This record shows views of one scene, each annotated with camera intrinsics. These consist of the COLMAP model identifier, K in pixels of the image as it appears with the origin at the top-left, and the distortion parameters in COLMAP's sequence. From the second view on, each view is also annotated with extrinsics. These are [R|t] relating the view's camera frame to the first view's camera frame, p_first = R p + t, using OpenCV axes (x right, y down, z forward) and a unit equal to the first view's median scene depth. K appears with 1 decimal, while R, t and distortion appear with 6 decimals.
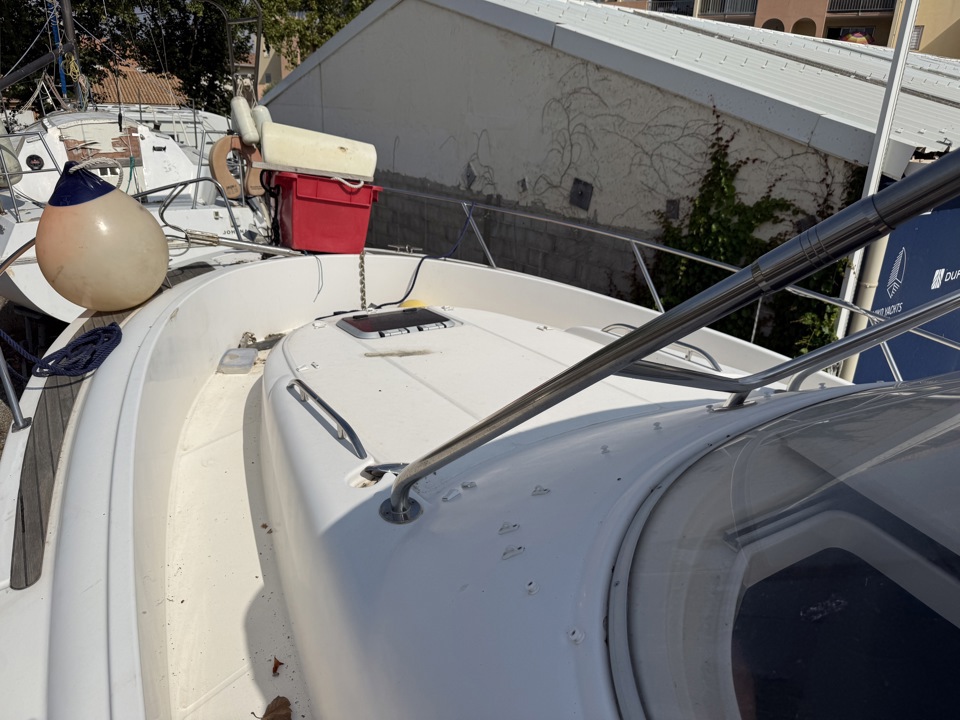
lens RADIAL K [[680.0, 0, 483.5], [0, 680.0, 359.0], [0, 0, 1]] dist [0.012506, -0.029092]
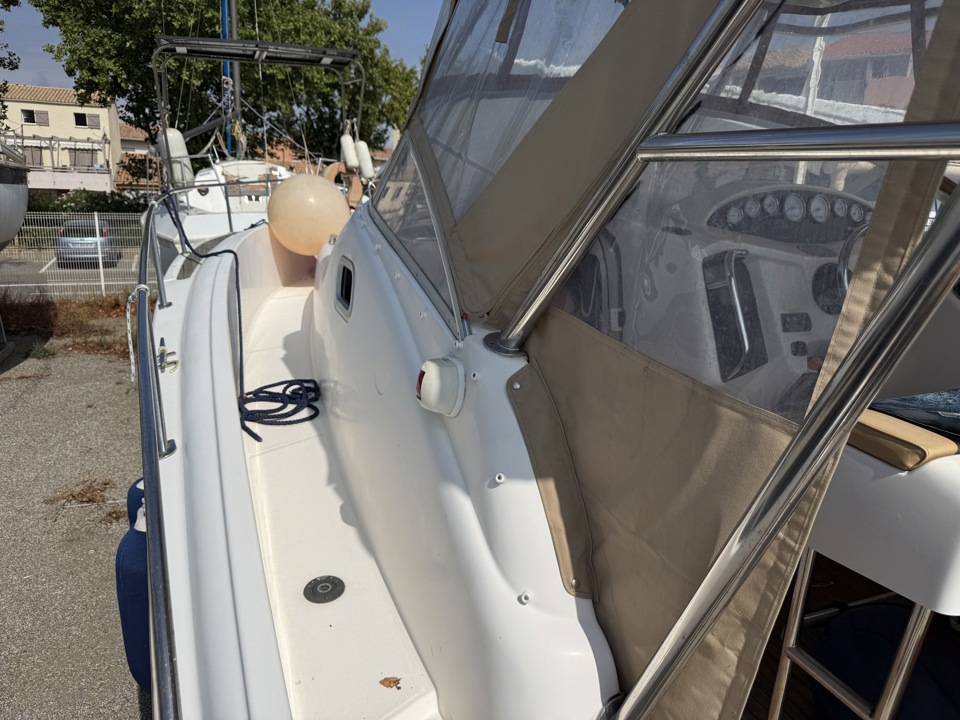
lens RADIAL K [[680.0, 0, 488.6], [0, 680.0, 360.4], [0, 0, 1]] dist [0.012506, -0.029092]
pose [[0.985666, 0.041738, -0.163463, 0.150354], [-0.061535, 0.991107, -0.117982, 0.189082], [0.157085, 0.126349, 0.979469, -0.218050]]
